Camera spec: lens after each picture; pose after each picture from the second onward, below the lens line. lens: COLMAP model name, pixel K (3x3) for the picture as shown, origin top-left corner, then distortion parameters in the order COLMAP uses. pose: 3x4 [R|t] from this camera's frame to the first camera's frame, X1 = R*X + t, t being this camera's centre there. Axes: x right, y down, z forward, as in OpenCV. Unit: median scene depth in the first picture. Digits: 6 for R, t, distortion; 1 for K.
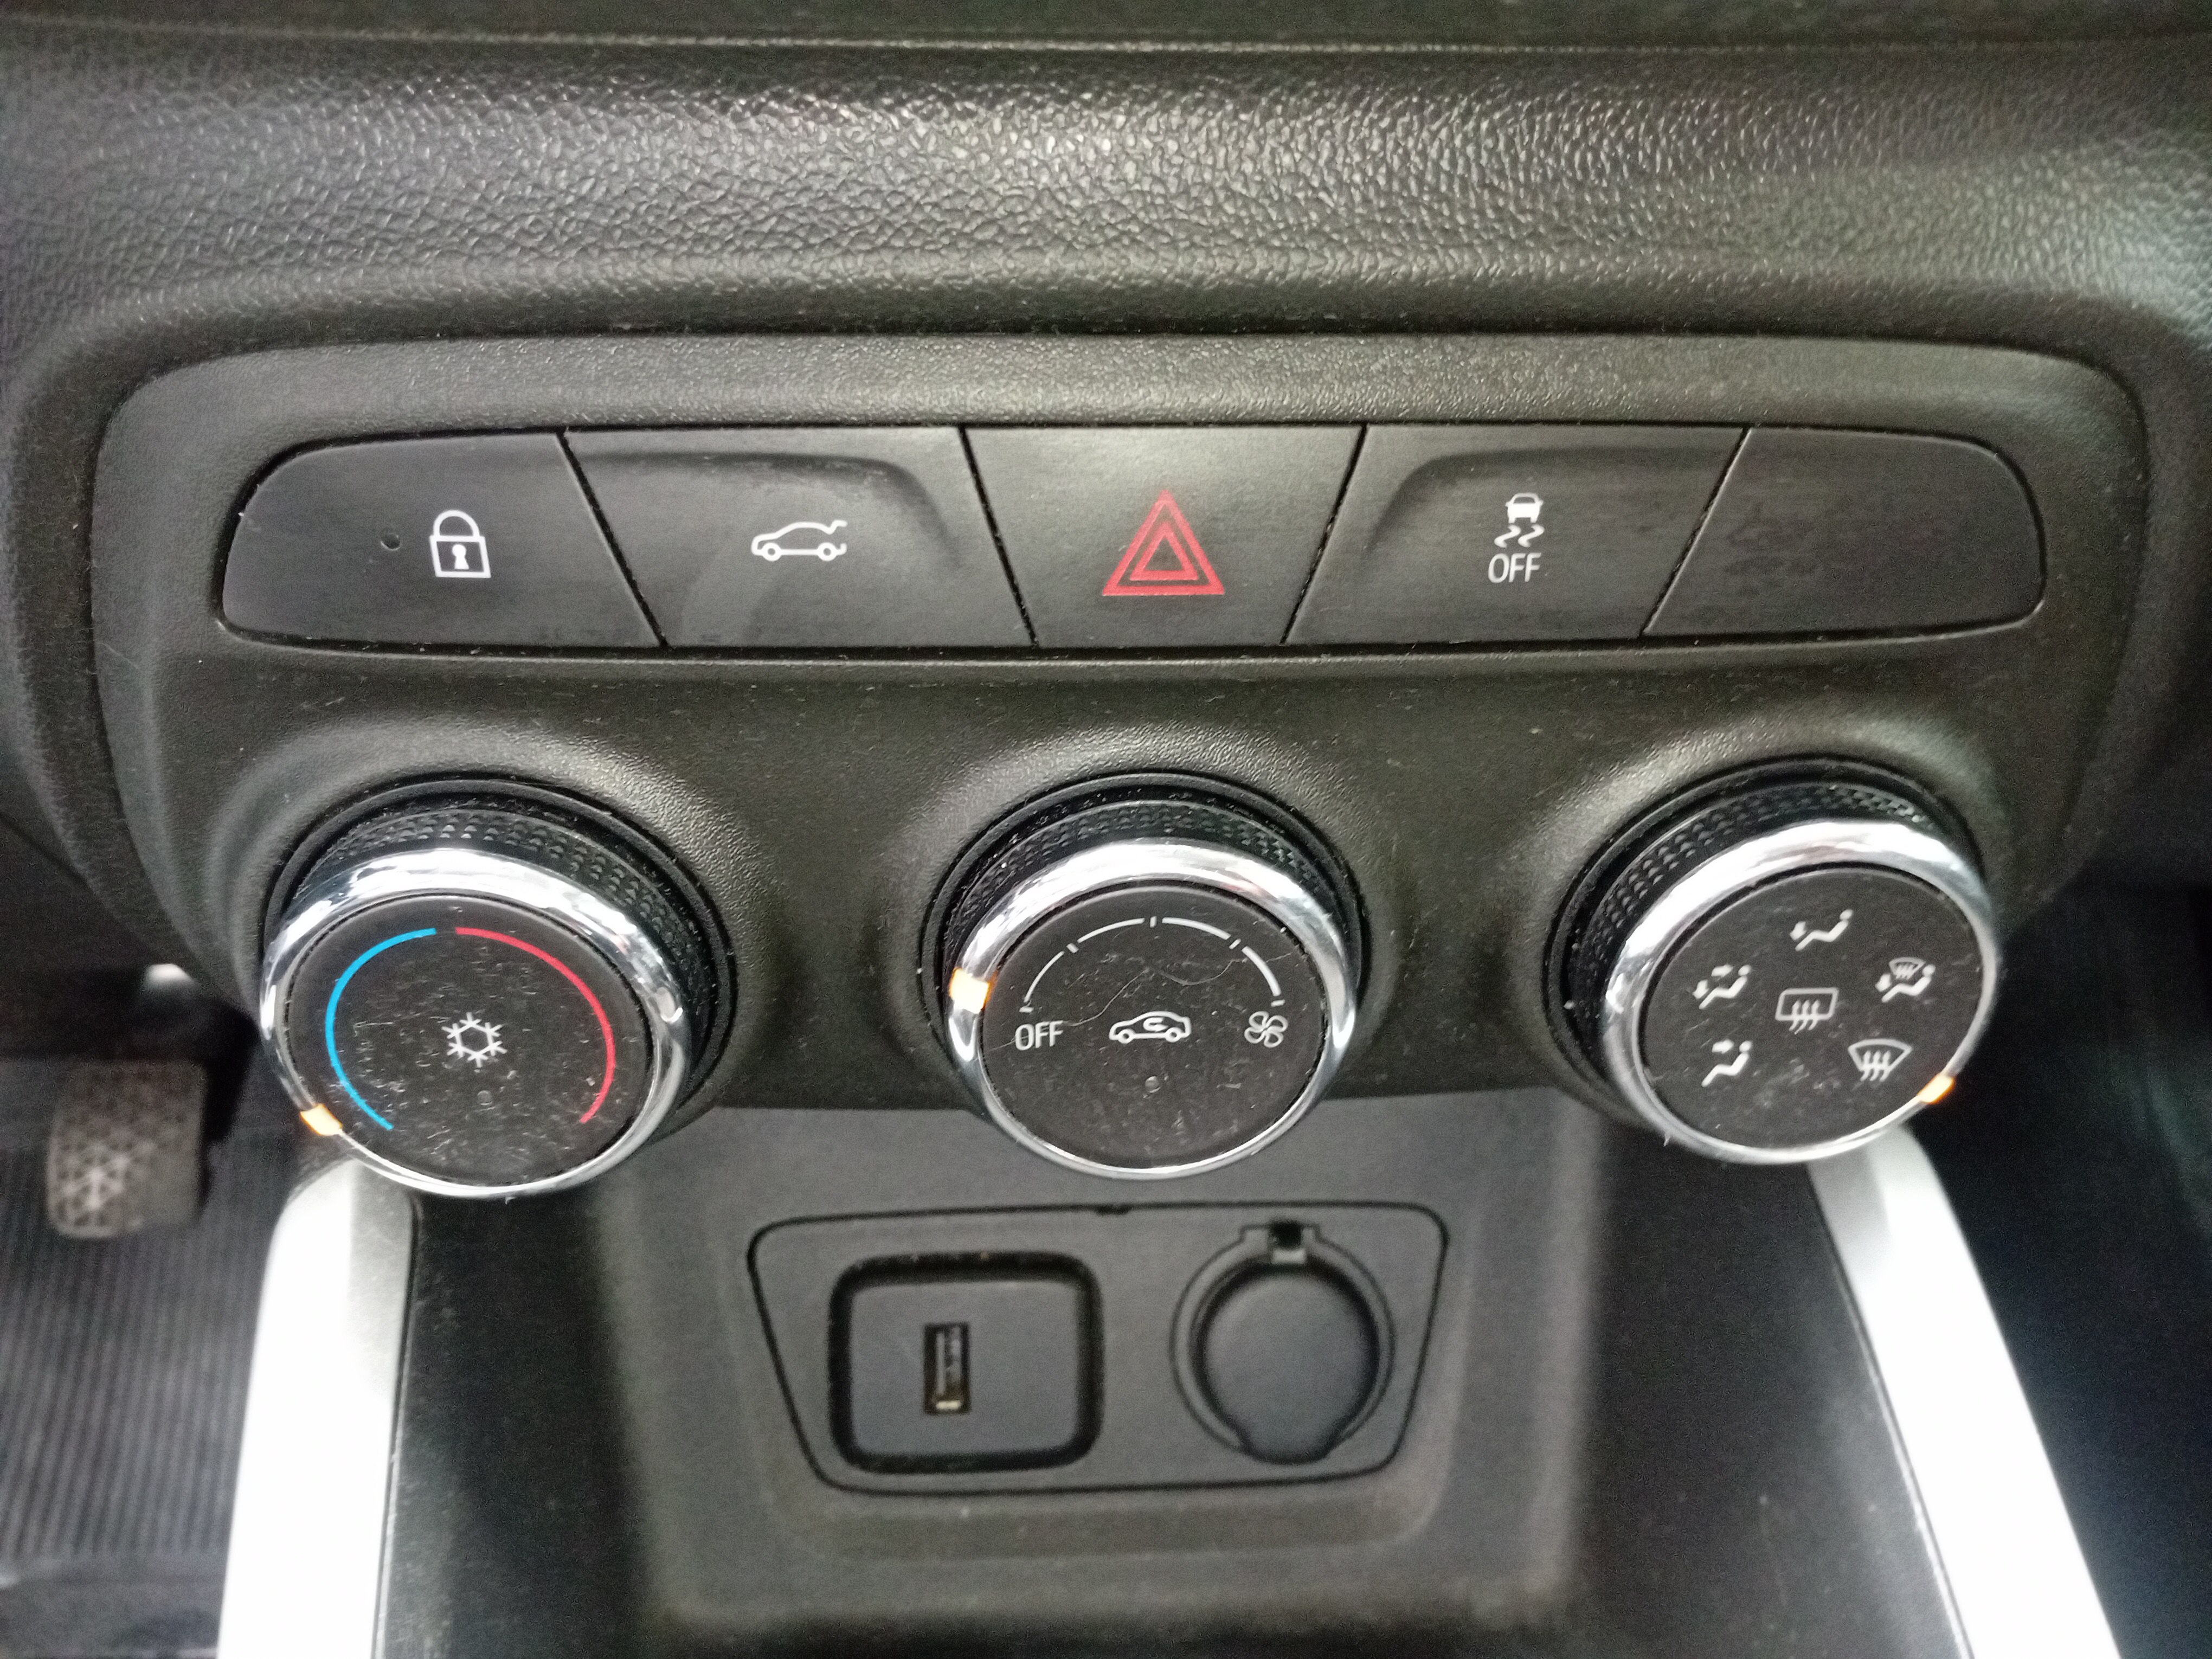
lens RADIAL K [[1708.0, 0, 1112.7], [0, 1708.0, 832.3], [0, 0, 1]] dist [0.080705, -0.186434]
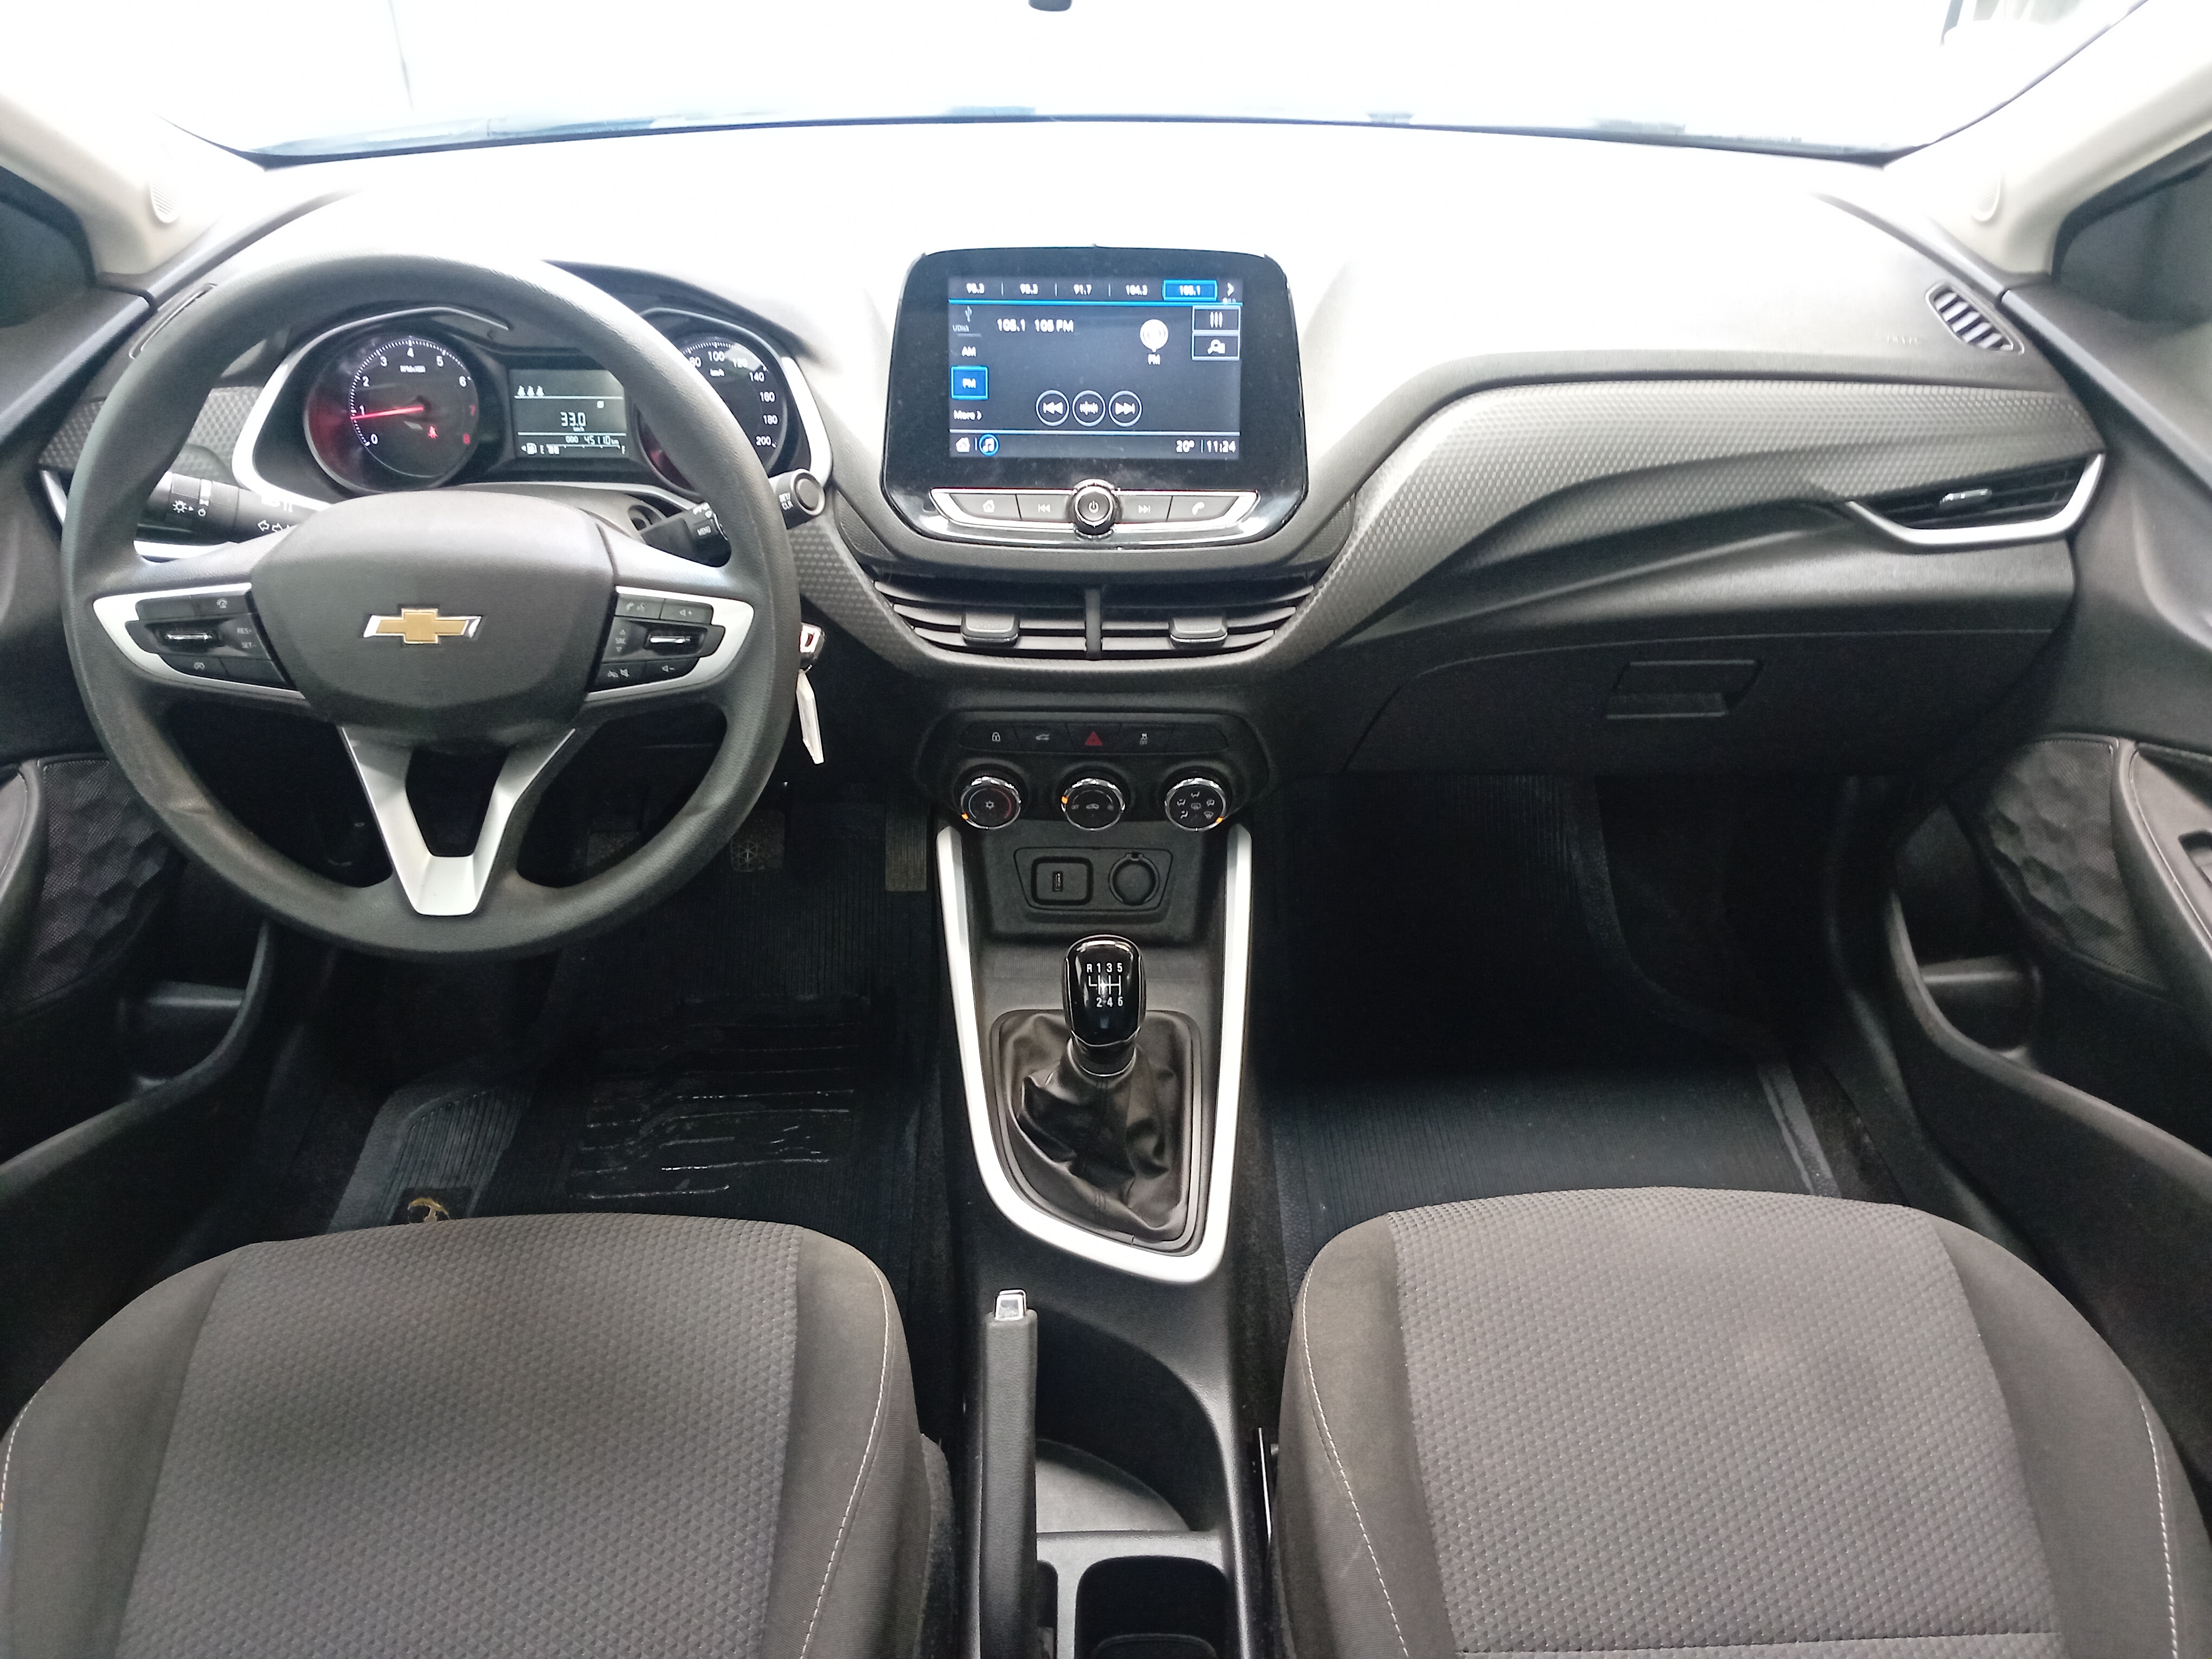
lens RADIAL K [[1708.0, 0, 1112.7], [0, 1708.0, 832.3], [0, 0, 1]] dist [0.080705, -0.186434]
pose [[0.998118, 0.034167, -0.050929, 0.401227], [-0.027446, 0.991489, 0.127262, -0.570703], [0.054844, -0.125624, 0.990561, -5.034525]]
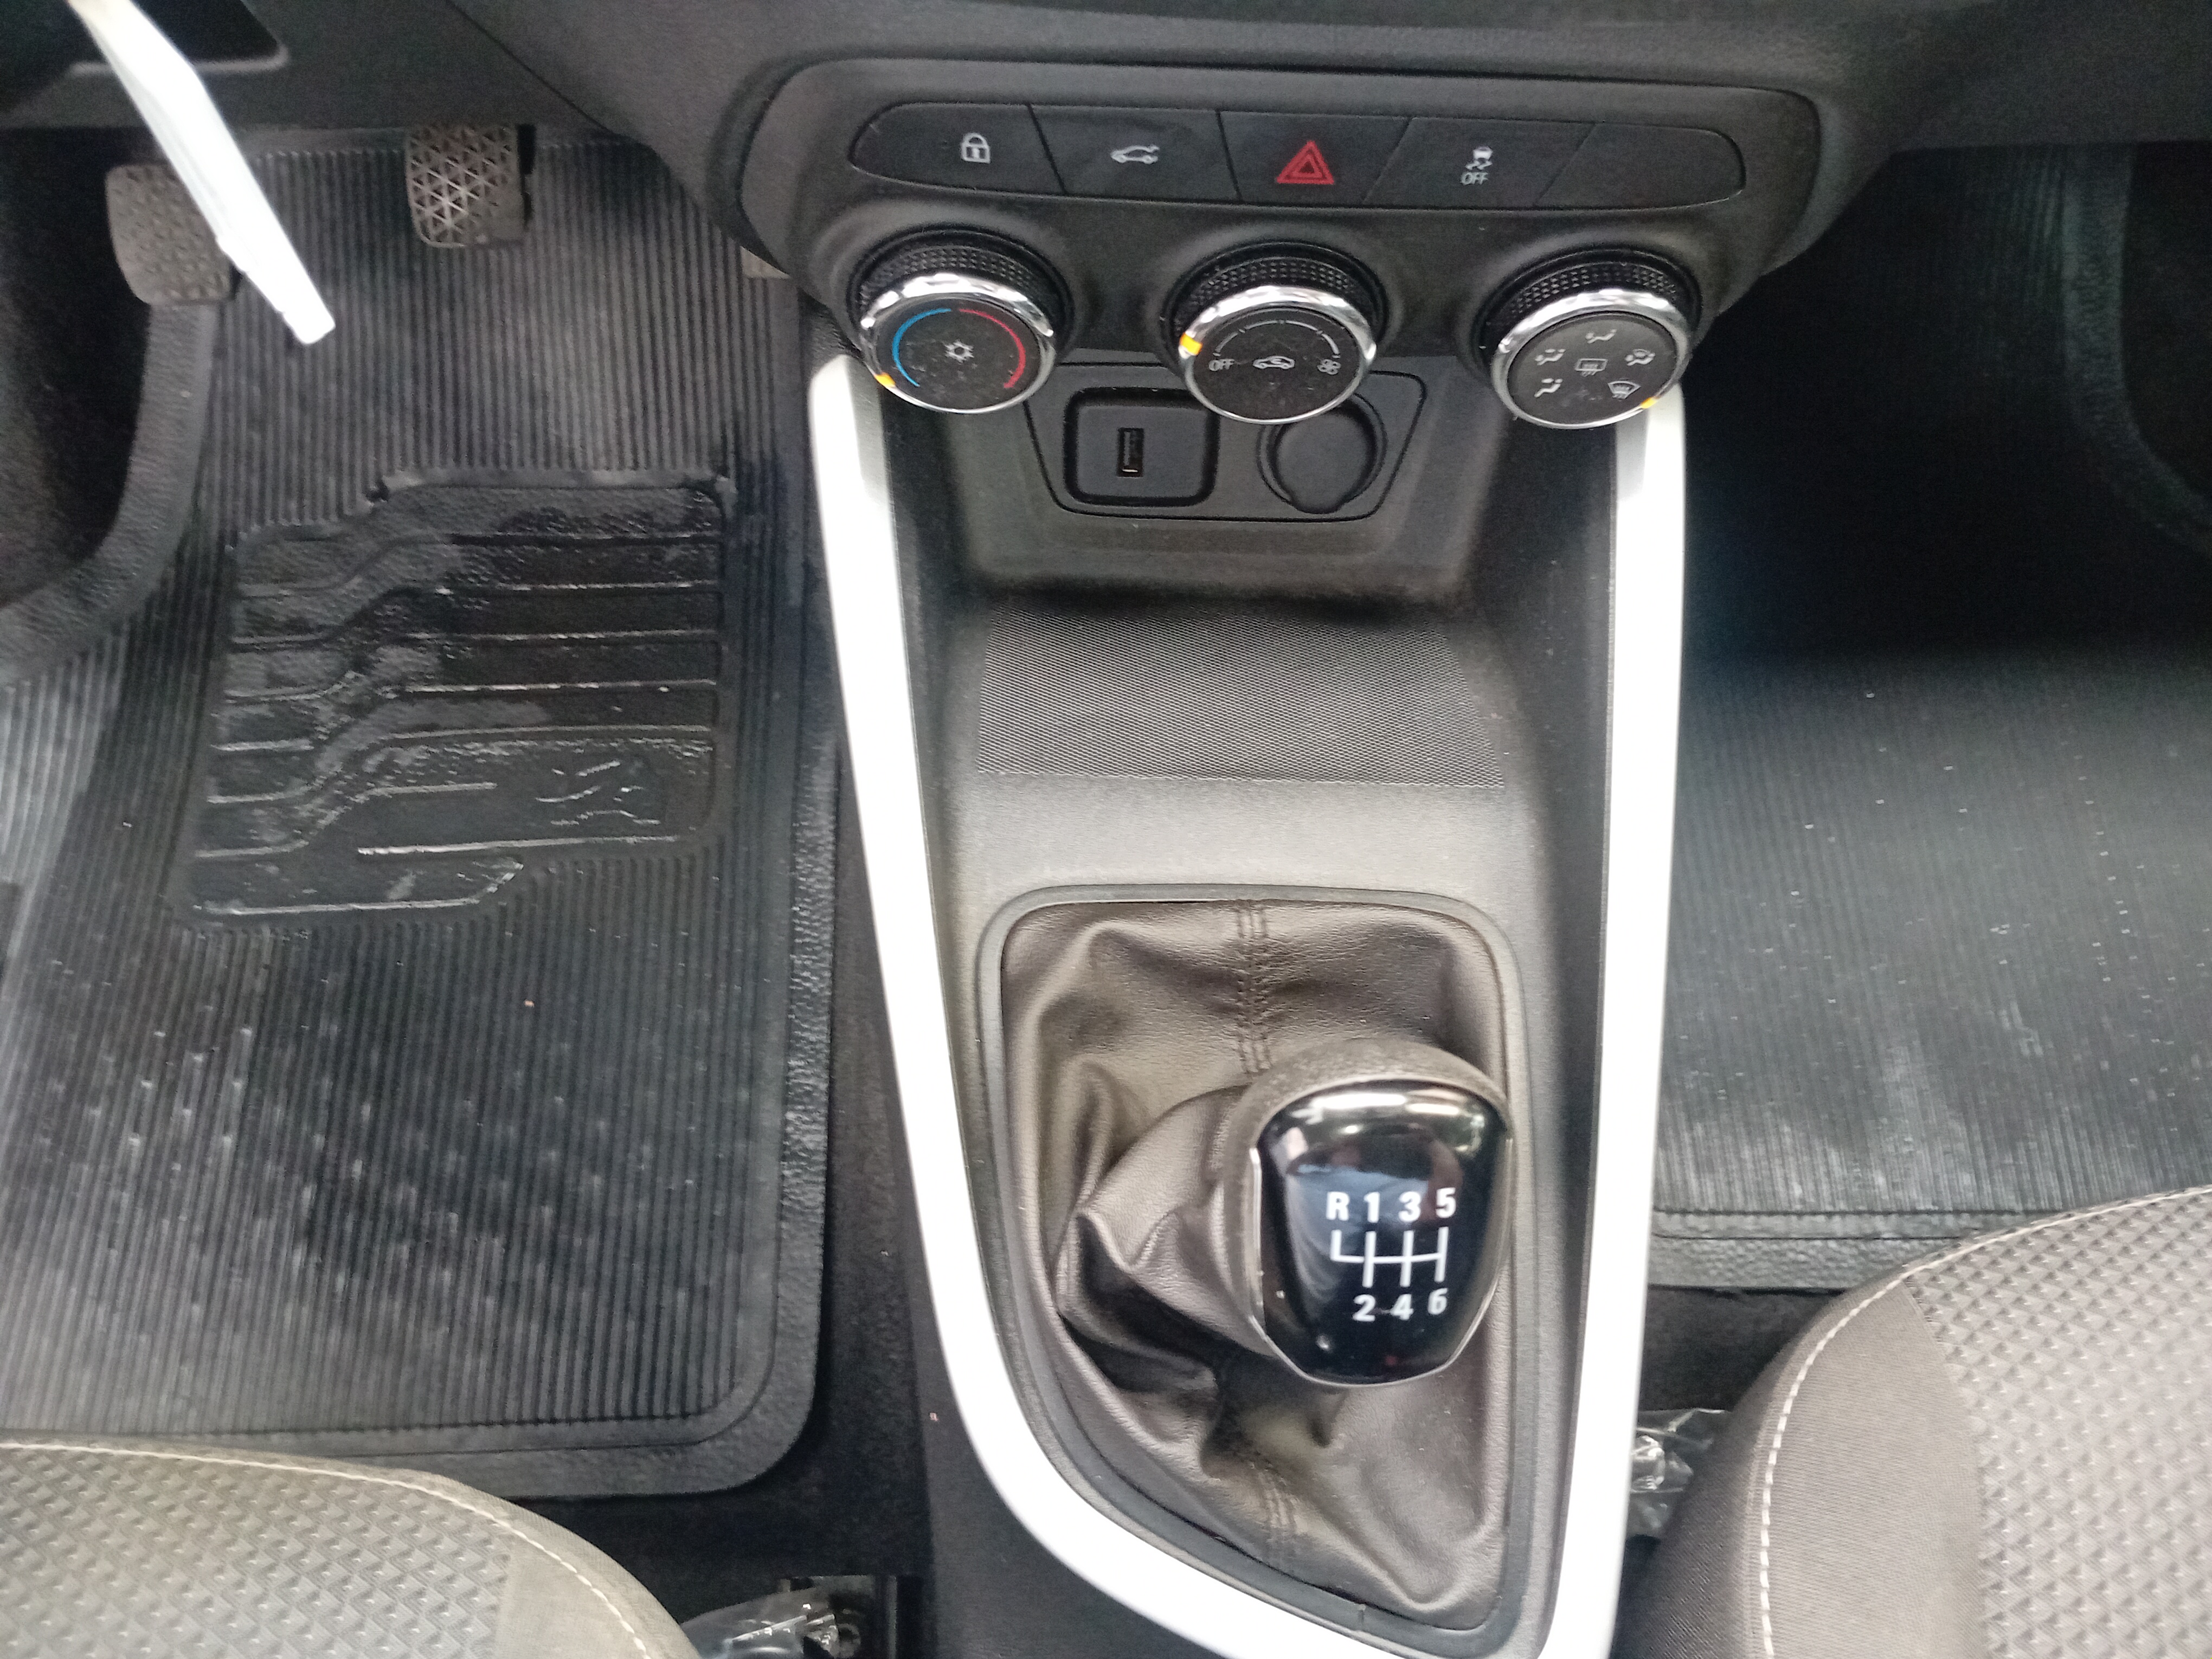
lens RADIAL K [[1708.0, 0, 1112.7], [0, 1708.0, 832.3], [0, 0, 1]] dist [0.080705, -0.186434]
pose [[0.997978, 0.063314, -0.005636, -0.119512], [-0.048072, 0.809775, 0.584767, -0.600899], [0.041588, -0.583314, 0.811181, -0.989595]]
